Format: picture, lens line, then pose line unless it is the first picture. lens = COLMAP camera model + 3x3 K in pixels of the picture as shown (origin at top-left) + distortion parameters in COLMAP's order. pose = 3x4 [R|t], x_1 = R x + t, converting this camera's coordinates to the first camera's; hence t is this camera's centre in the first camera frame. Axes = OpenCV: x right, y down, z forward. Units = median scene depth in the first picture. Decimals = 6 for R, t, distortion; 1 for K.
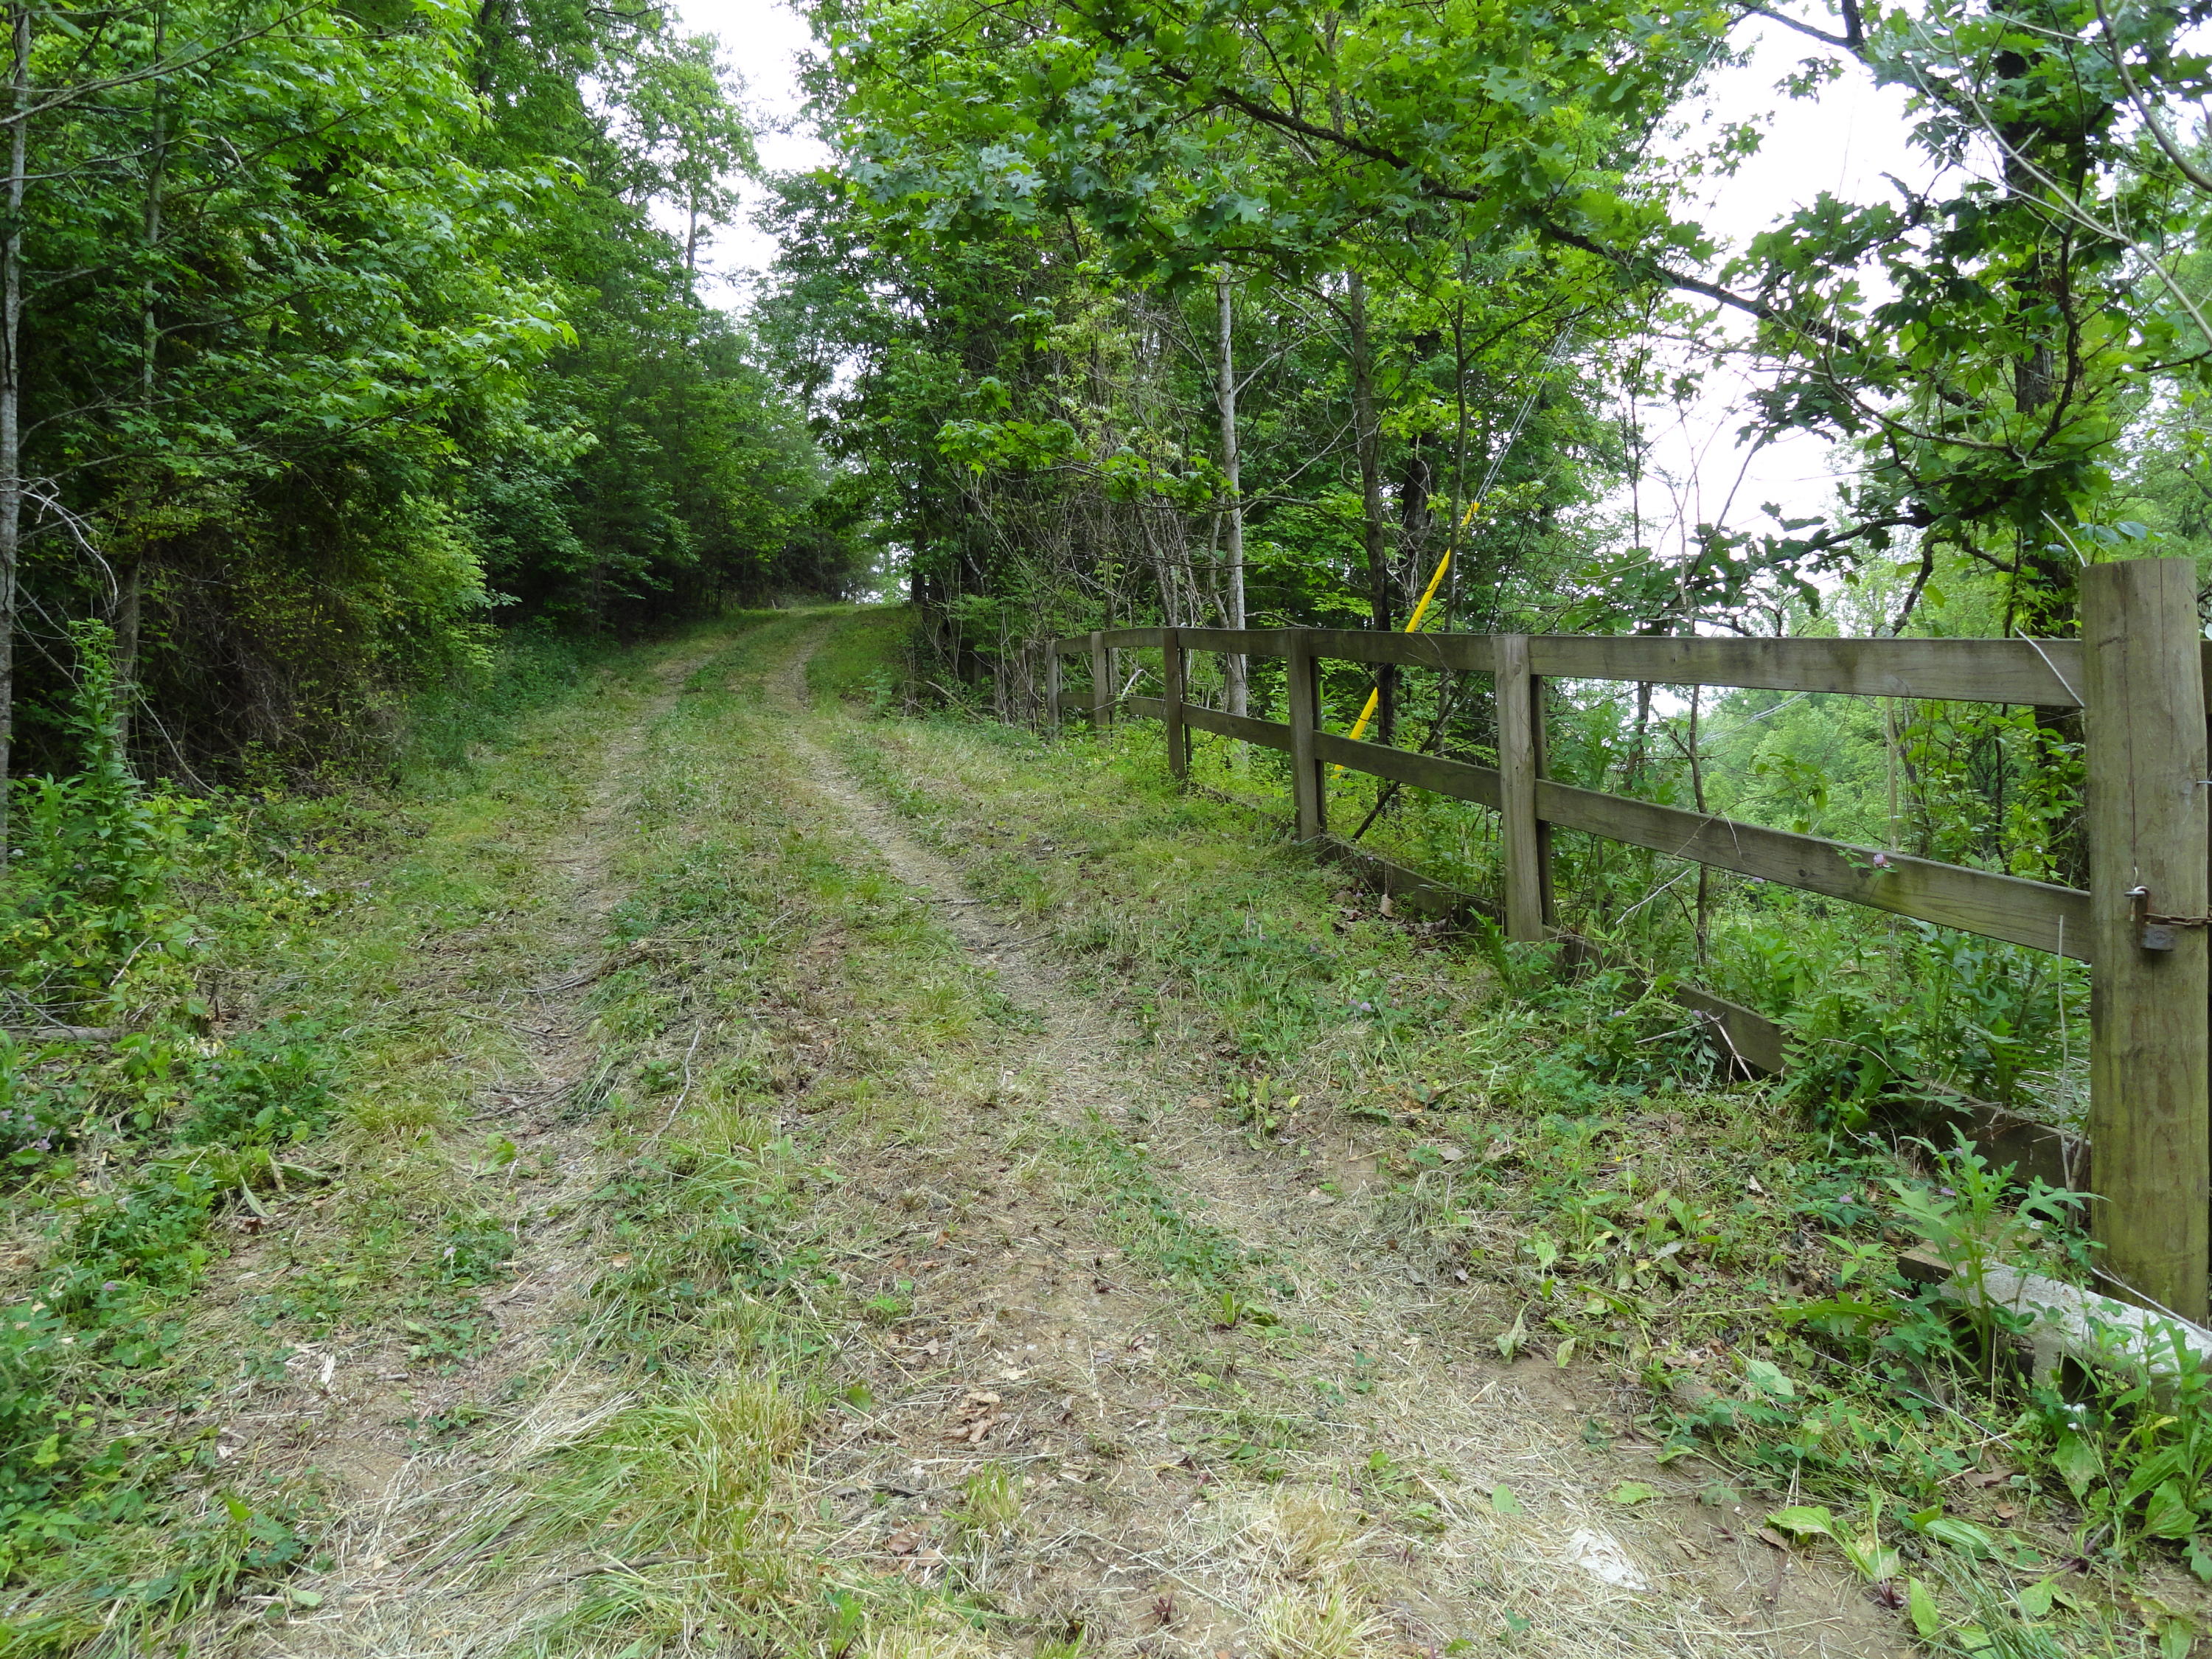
lens RADIAL K [[1514.3, 0, 1096.9], [0, 1514.3, 826.9], [0, 0, 1]] dist [-0.001319, 0.005736]
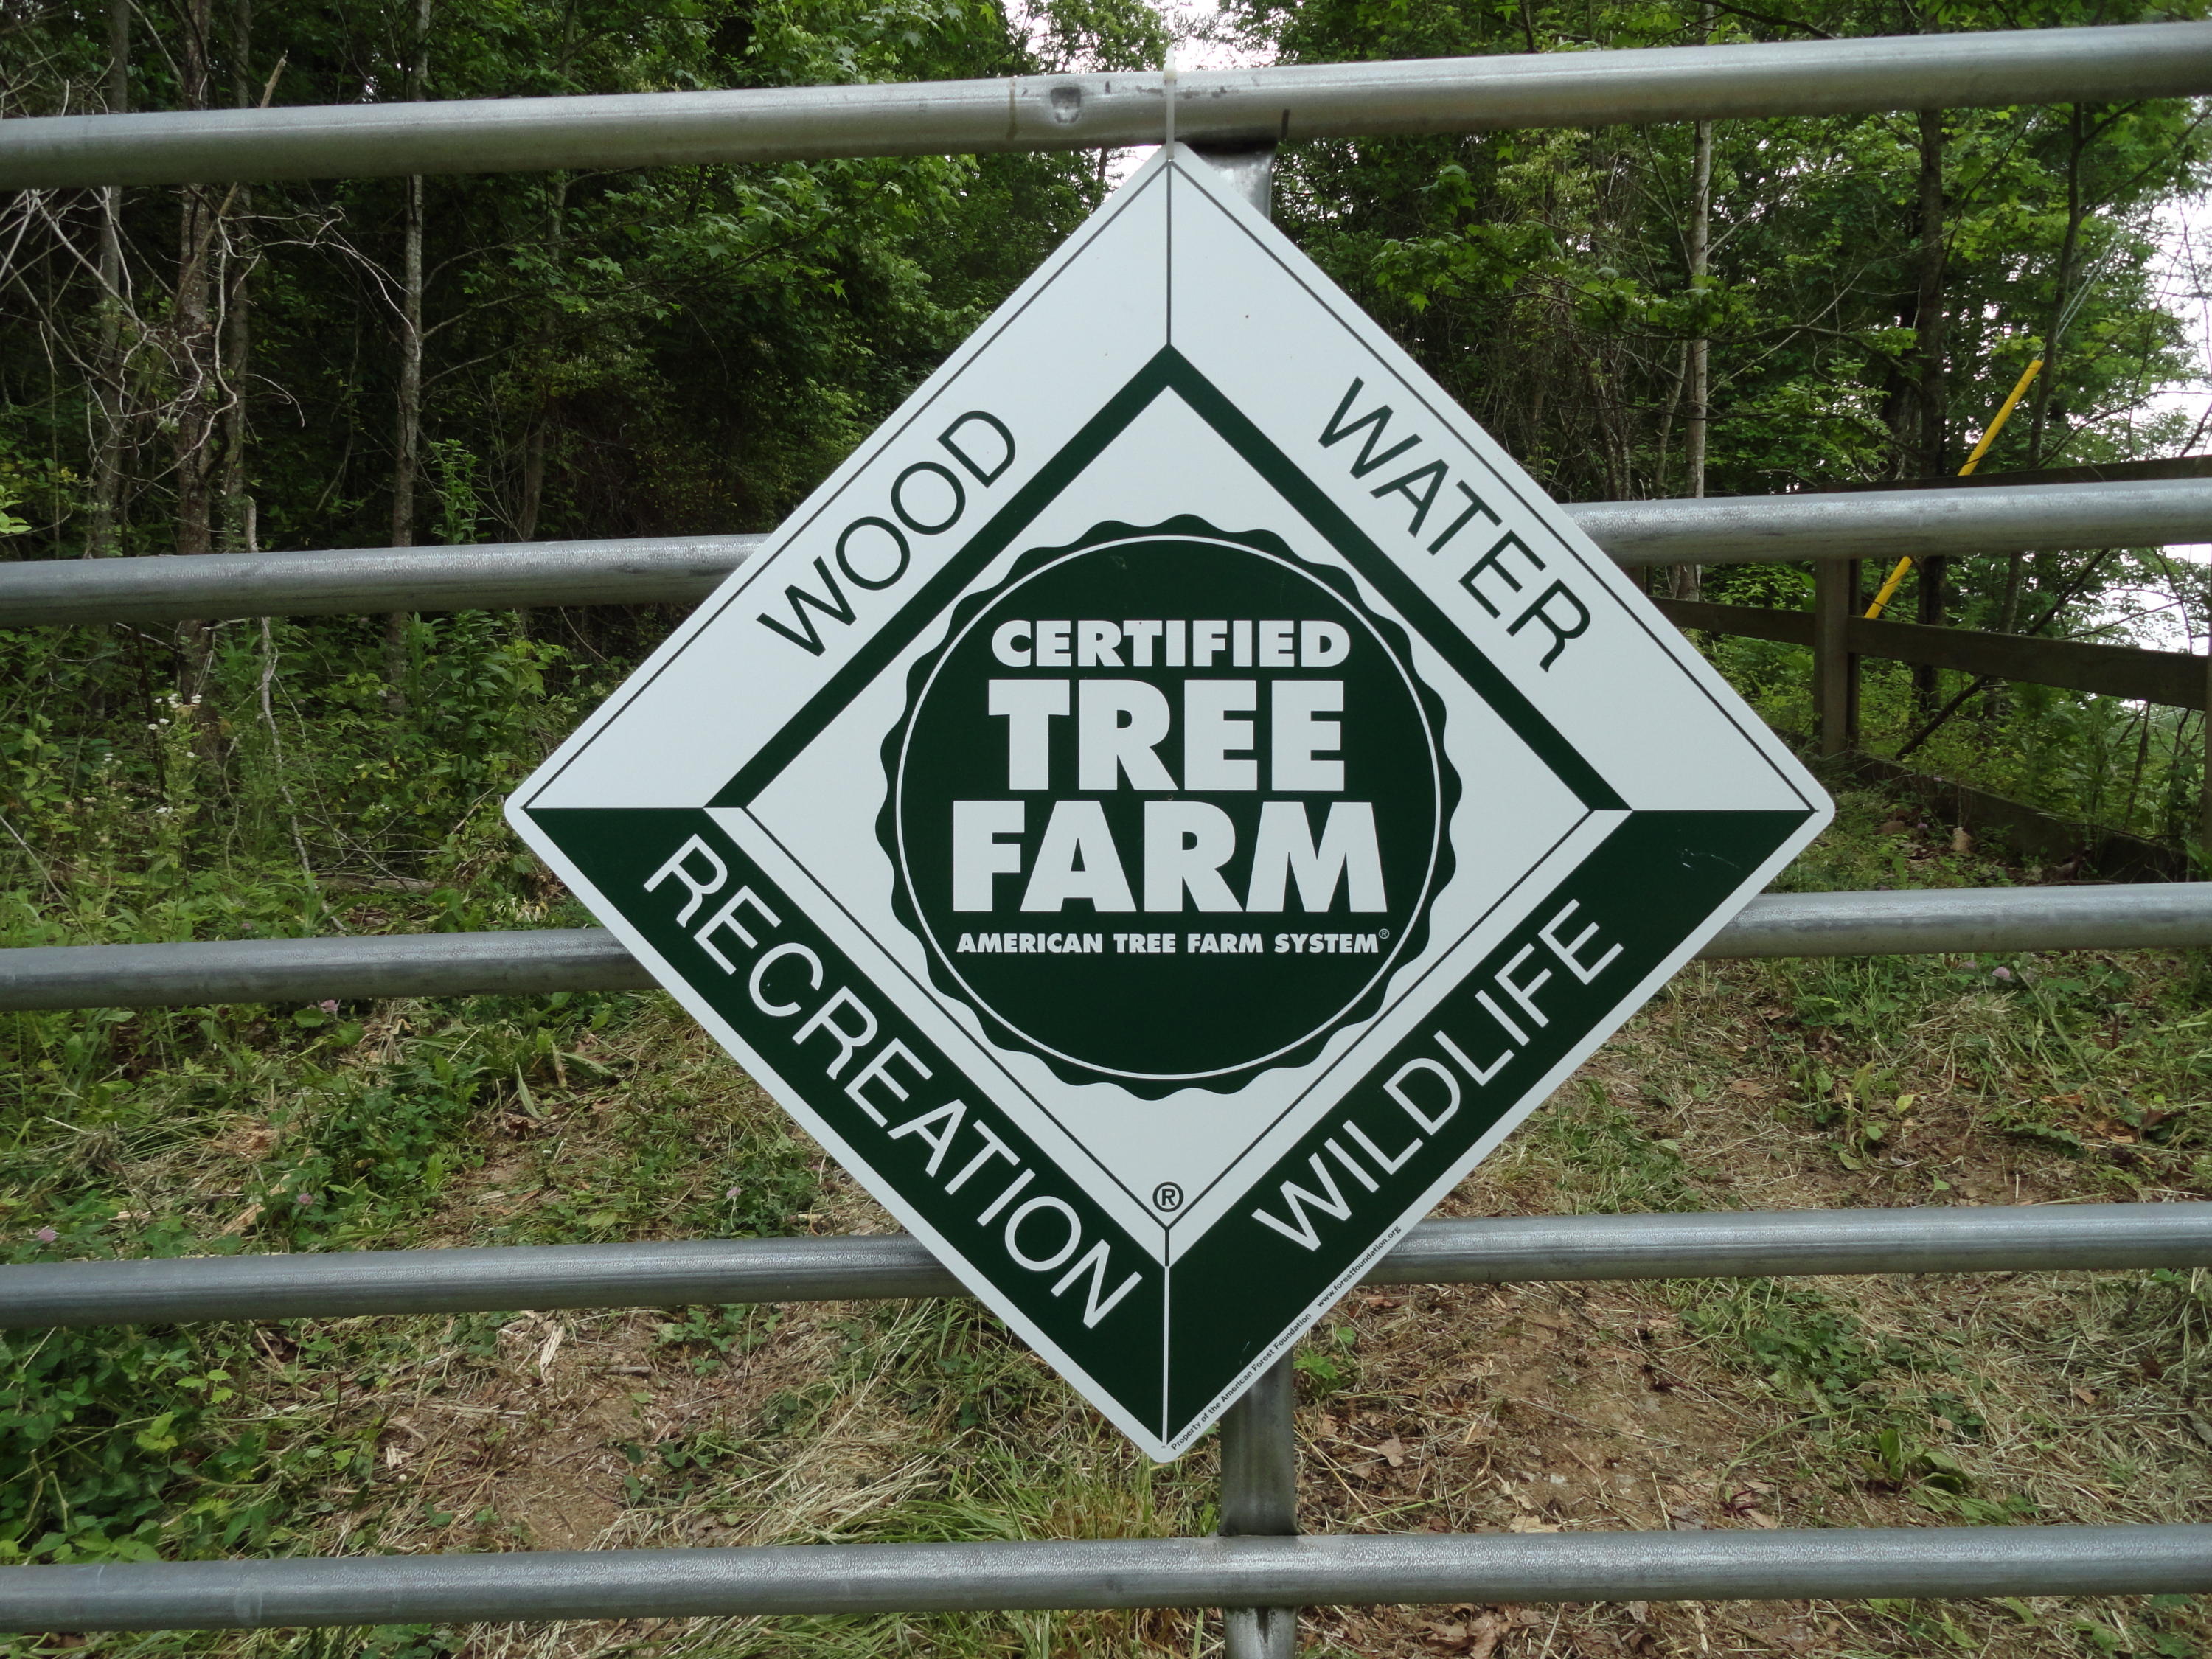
lens RADIAL K [[1552.8, 0, 1106.0], [0, 1552.8, 829.5], [0, 0, 1]] dist [-0.002192, 0.036418]
pose [[0.969779, 0.060710, -0.236313, -0.066395], [-0.048891, 0.997258, 0.055561, 0.042136], [0.239038, -0.042328, 0.970087, 0.270524]]
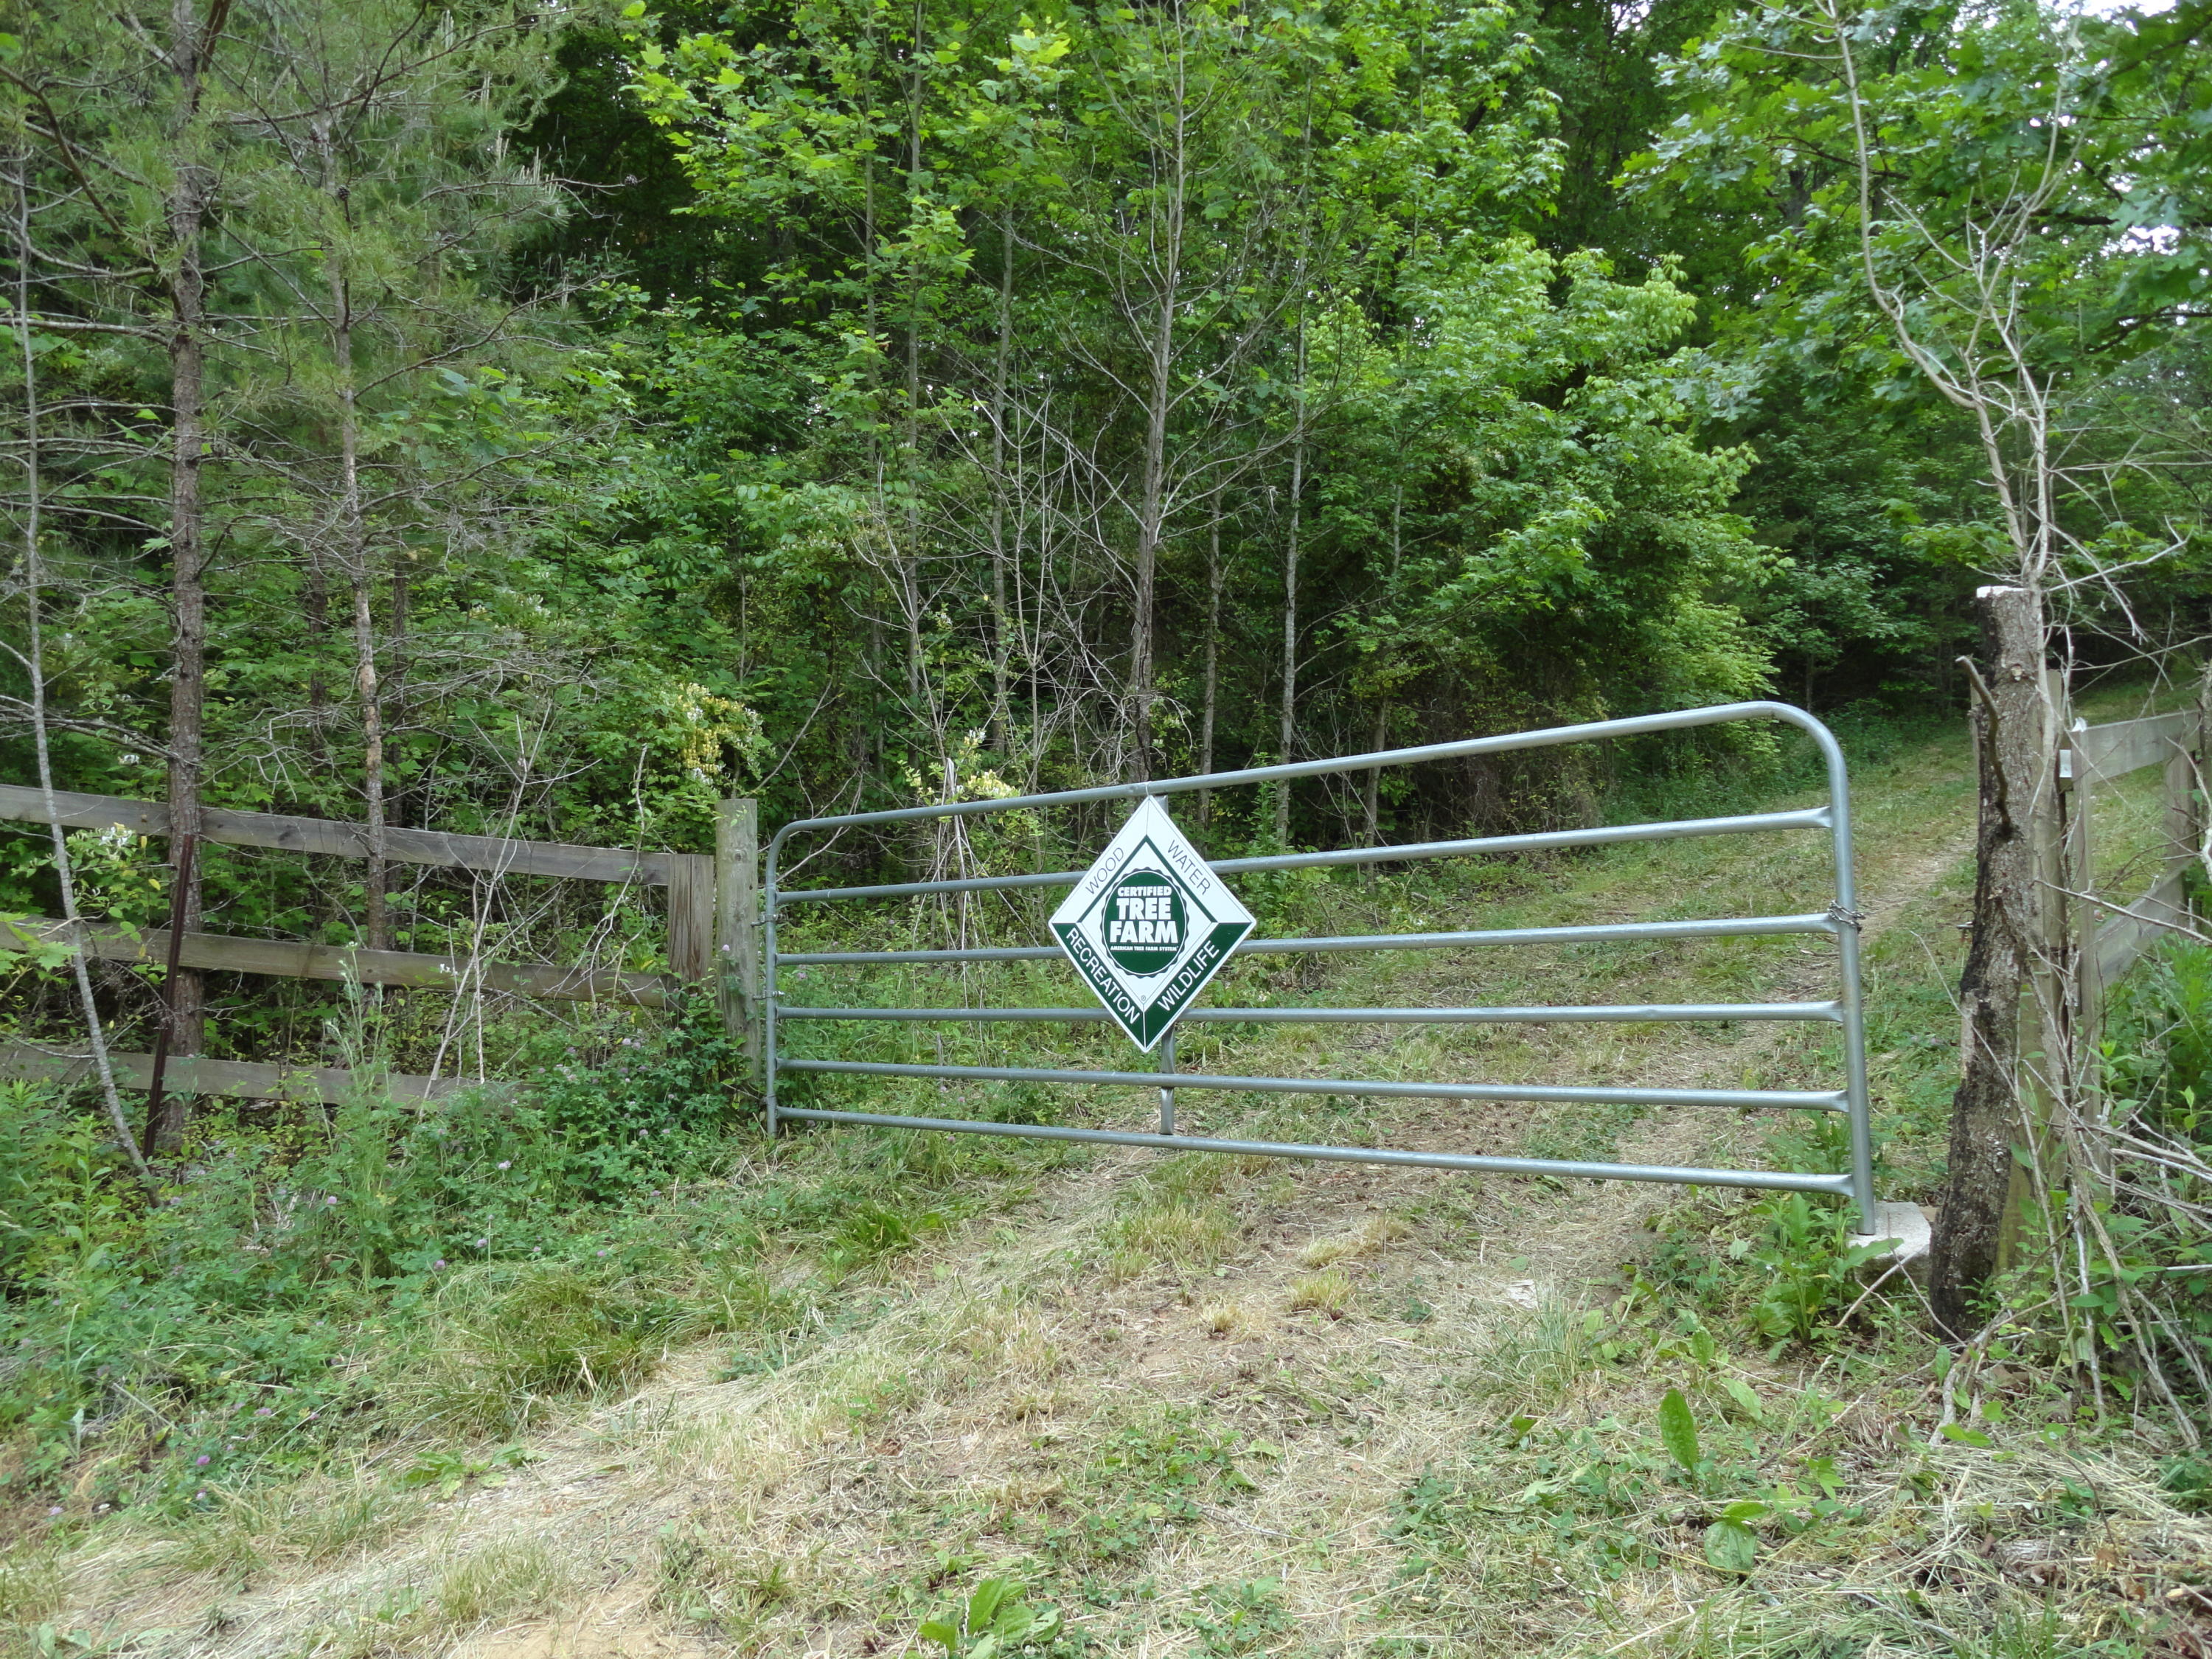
lens RADIAL K [[1552.8, 0, 1106.0], [0, 1552.8, 829.5], [0, 0, 1]] dist [-0.002192, 0.036418]
pose [[0.620567, 0.000122, -0.784153, 3.157558], [-0.032889, 0.999124, -0.025872, -0.071099], [0.783463, 0.041846, 0.620028, -1.732623]]
